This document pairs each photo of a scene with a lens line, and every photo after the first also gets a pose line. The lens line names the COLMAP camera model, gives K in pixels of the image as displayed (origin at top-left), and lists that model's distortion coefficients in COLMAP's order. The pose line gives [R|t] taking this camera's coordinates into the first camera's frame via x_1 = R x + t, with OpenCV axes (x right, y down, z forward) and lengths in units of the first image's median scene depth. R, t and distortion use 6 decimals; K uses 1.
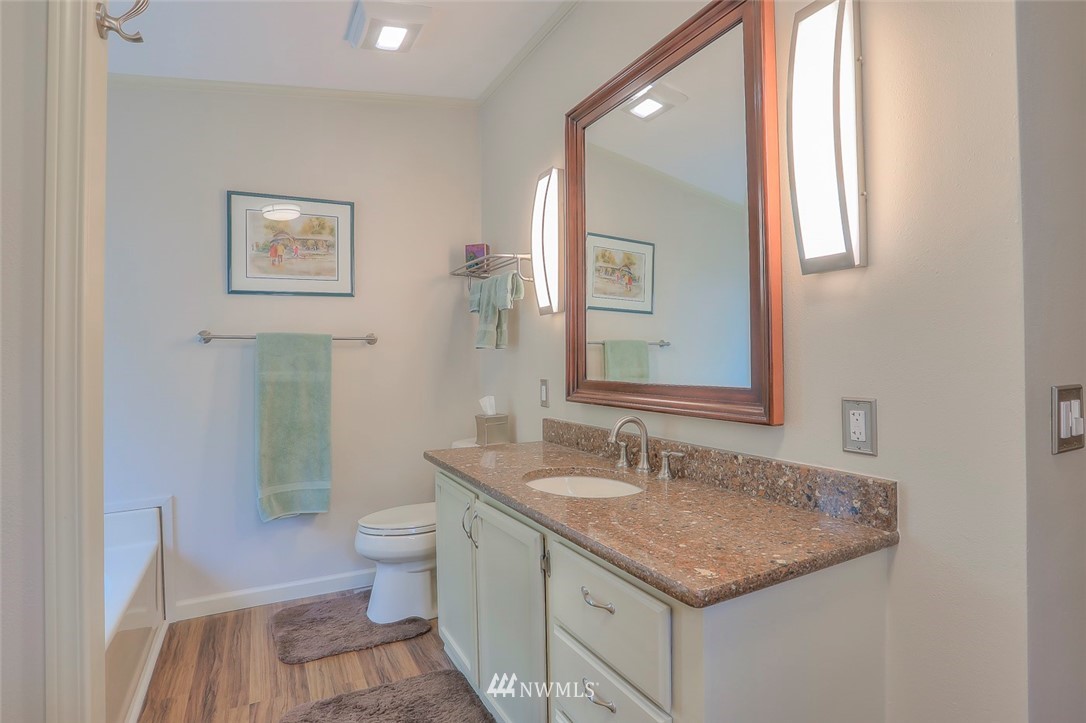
lens RADIAL K [[538.3, 0, 541.1], [0, 538.3, 358.2], [0, 0, 1]] dist [-0.052628, 0.016523]
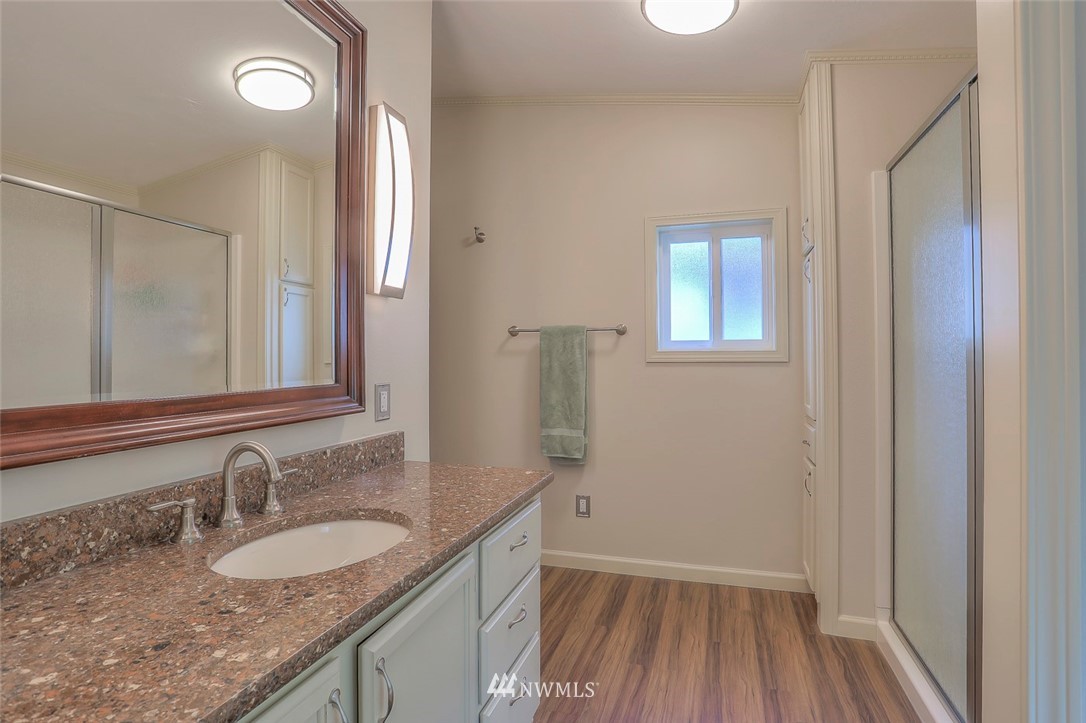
lens RADIAL K [[538.3, 0, 541.1], [0, 538.3, 358.5], [0, 0, 1]] dist [-0.052628, 0.016523]
pose [[-0.693256, 0.009612, 0.720627, -0.688866], [0.008287, 0.999951, -0.005366, 0.014105], [-0.720644, 0.002251, -0.693302, 1.464346]]
